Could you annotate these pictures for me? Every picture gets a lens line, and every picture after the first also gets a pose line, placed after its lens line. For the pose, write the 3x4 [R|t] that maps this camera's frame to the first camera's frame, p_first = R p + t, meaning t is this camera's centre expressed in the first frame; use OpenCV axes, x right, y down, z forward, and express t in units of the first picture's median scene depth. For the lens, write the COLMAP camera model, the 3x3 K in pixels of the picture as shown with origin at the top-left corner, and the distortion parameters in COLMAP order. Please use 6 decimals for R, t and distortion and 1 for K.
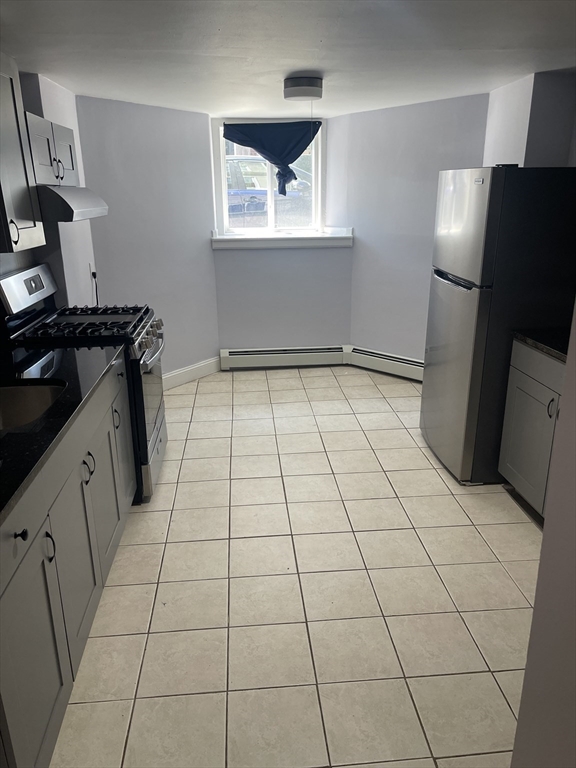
lens RADIAL K [[579.6, 0, 288.5], [0, 579.6, 385.6], [0, 0, 1]] dist [0.068119, -0.083890]
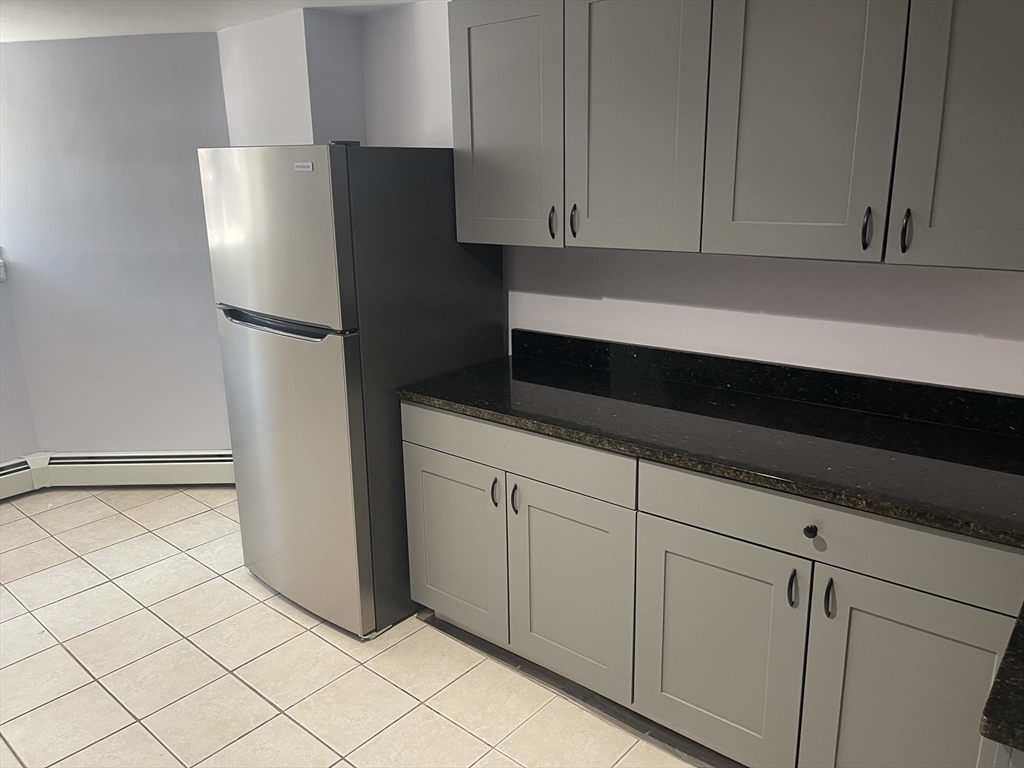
lens RADIAL K [[772.8, 0, 505.8], [0, 772.8, 388.0], [0, 0, 1]] dist [0.068119, -0.083890]
pose [[0.718996, -0.193192, 0.667624, -0.089053], [0.230315, 0.972543, 0.033389, -0.077350], [-0.655744, 0.129757, 0.743749, 0.215067]]
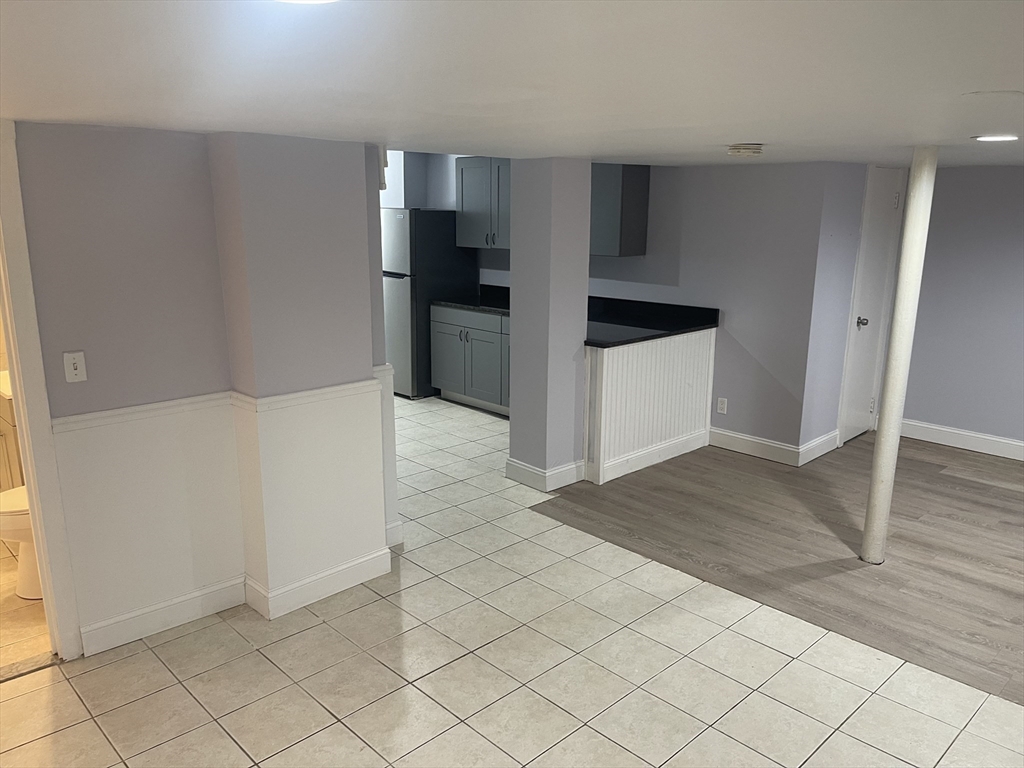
lens RADIAL K [[772.8, 0, 511.4], [0, 772.8, 384.4], [0, 0, 1]] dist [0.068119, -0.083890]
pose [[0.782245, -0.123737, 0.610559, -0.695220], [0.178620, 0.983475, -0.029535, 0.212725], [-0.596815, 0.132161, 0.791420, -0.756091]]
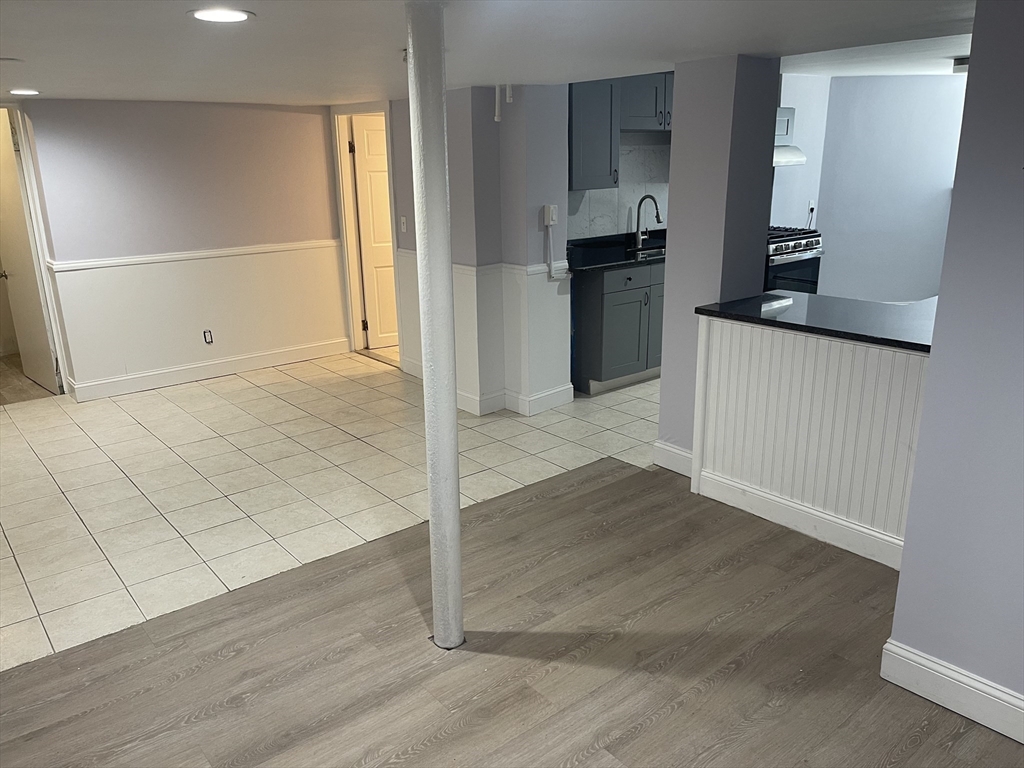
lens RADIAL K [[772.8, 0, 514.9], [0, 772.8, 385.1], [0, 0, 1]] dist [0.068119, -0.083890]
pose [[0.562623, 0.234196, -0.792848, 0.853512], [-0.245153, 0.963162, 0.110538, 0.177850], [0.789529, 0.132178, 0.599310, -0.596350]]
